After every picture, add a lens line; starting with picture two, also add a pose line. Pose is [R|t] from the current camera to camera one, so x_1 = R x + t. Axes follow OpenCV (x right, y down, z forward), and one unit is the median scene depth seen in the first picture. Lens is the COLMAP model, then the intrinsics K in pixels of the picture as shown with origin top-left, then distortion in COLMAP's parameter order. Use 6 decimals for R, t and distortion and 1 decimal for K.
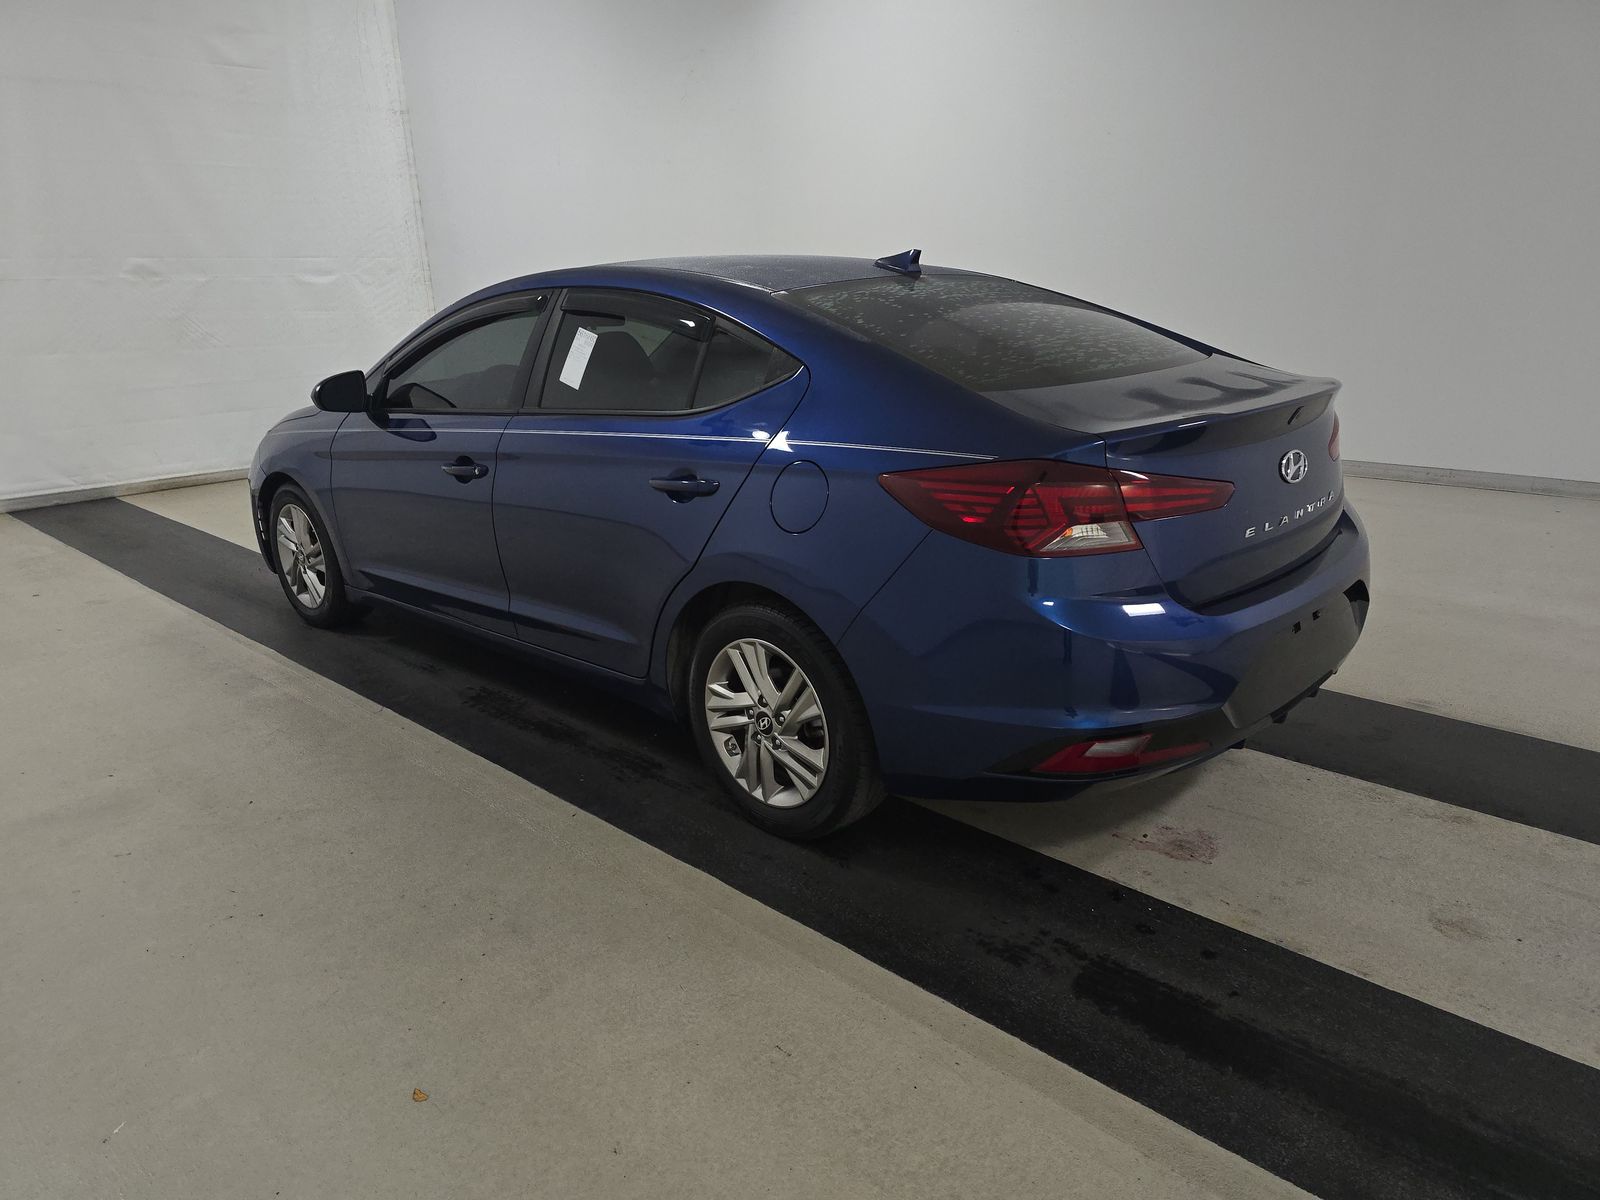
lens RADIAL K [[1070.6, 0, 800.0], [0, 1070.6, 600.0], [0, 0, 1]] dist [0.052910, -0.048095]
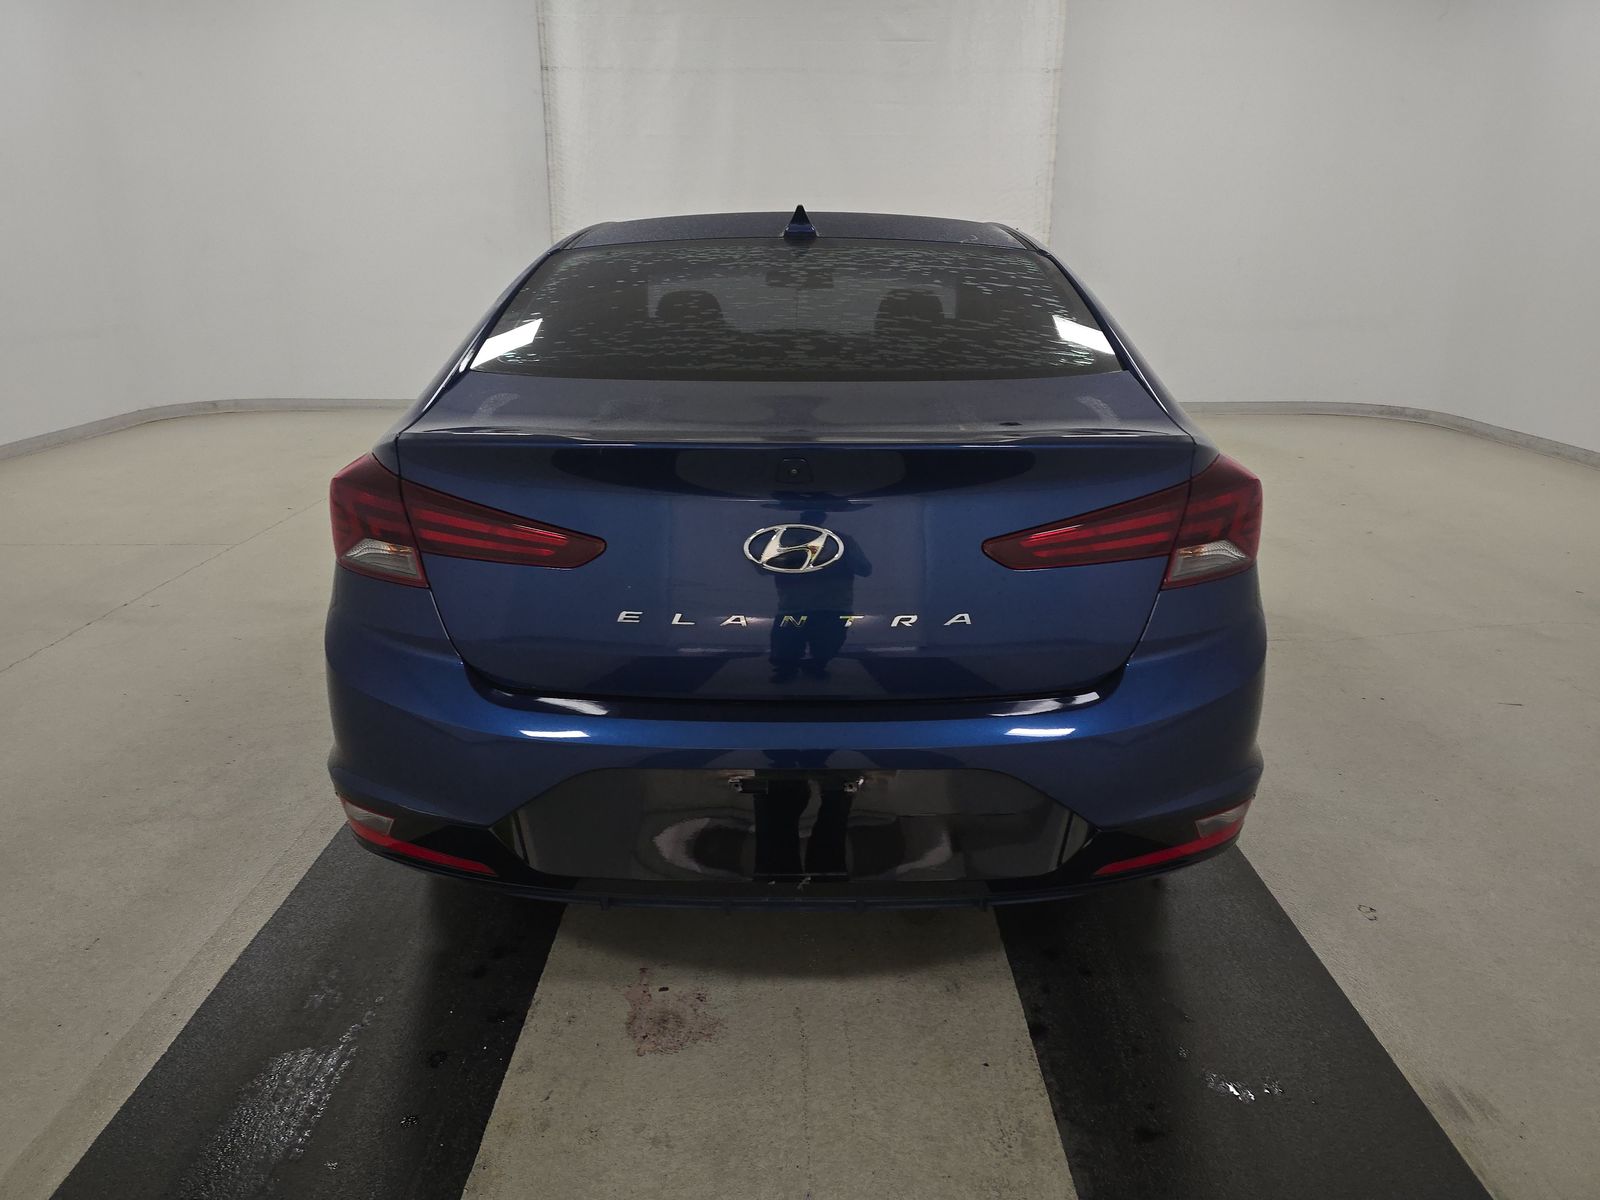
lens RADIAL K [[1070.6, 0, 800.0], [0, 1070.6, 600.0], [0, 0, 1]] dist [0.052910, -0.048095]
pose [[0.682373, 0.252592, -0.685977, 0.804694], [-0.232243, 0.964696, 0.124199, -0.154151], [0.693131, 0.074564, 0.716945, 0.487140]]
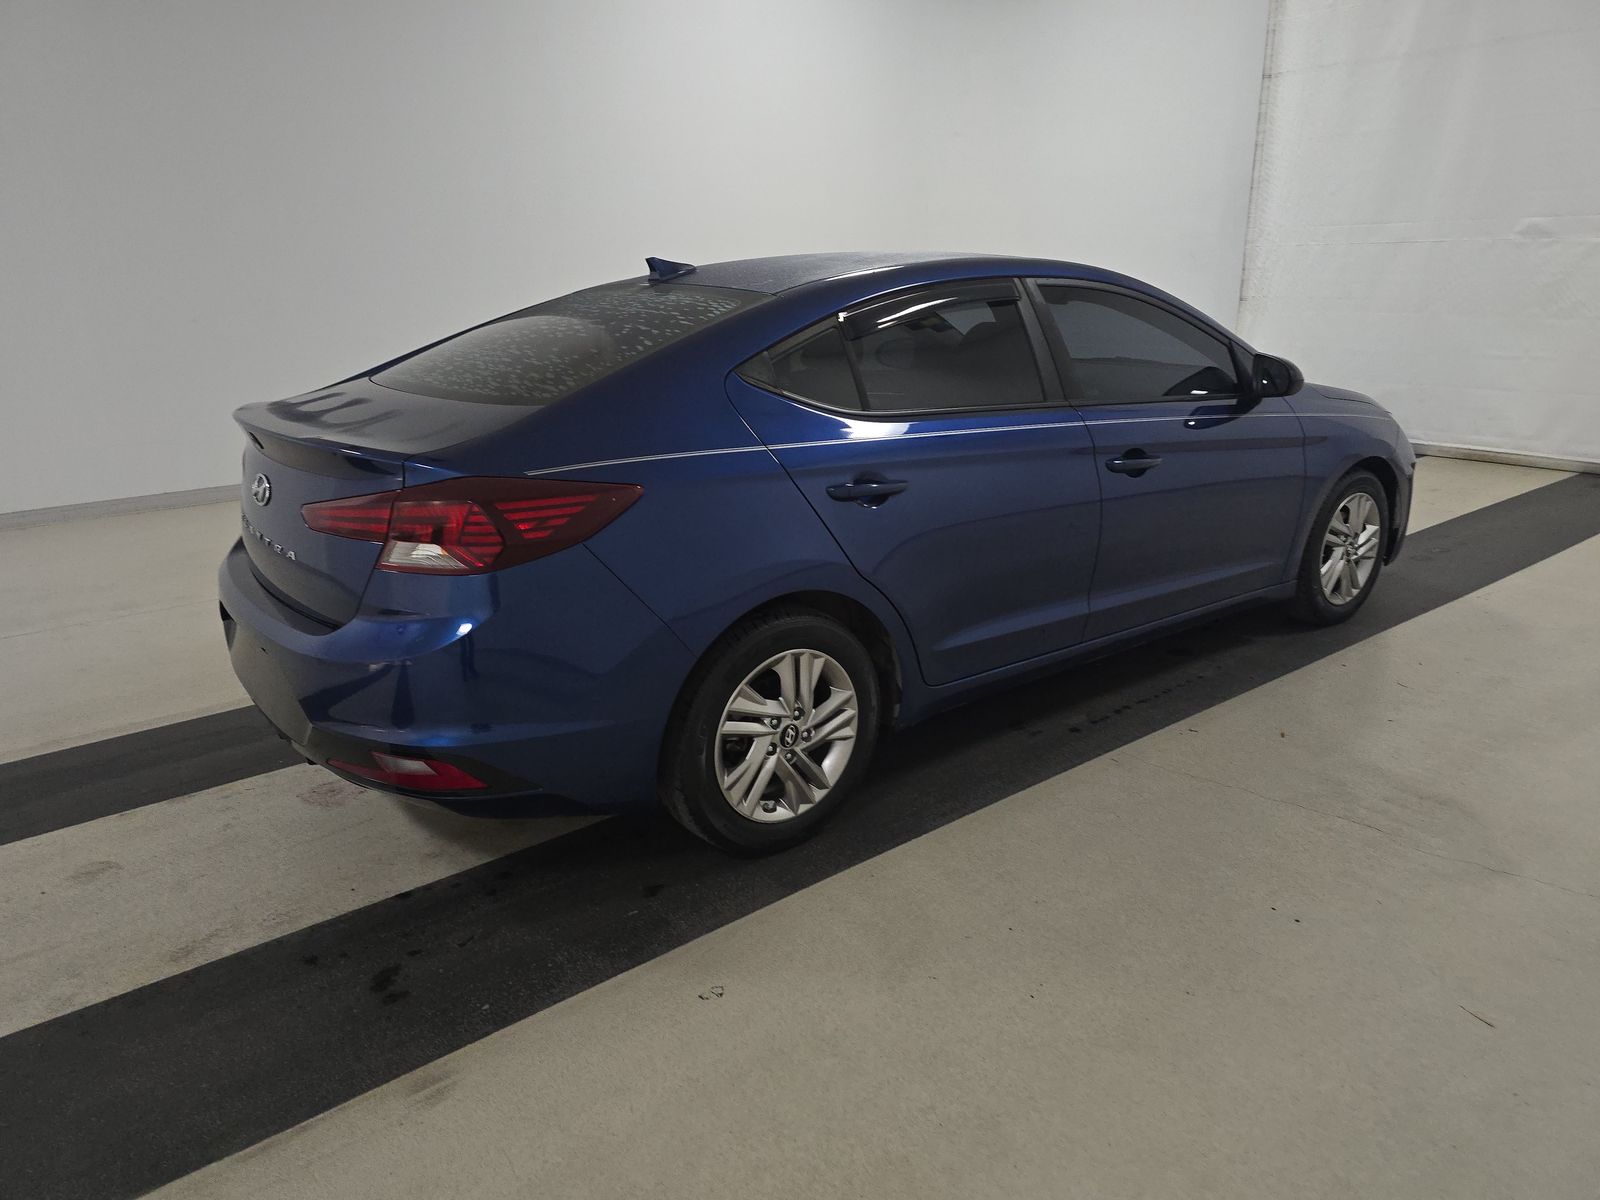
lens RADIAL K [[1070.6, 0, 800.0], [0, 1070.6, 600.0], [0, 0, 1]] dist [0.052910, -0.048095]
pose [[-0.160463, 0.320959, -0.933401, 1.216377], [-0.262049, 0.897866, 0.353789, -0.467724], [0.951621, 0.301367, -0.059968, 1.403608]]
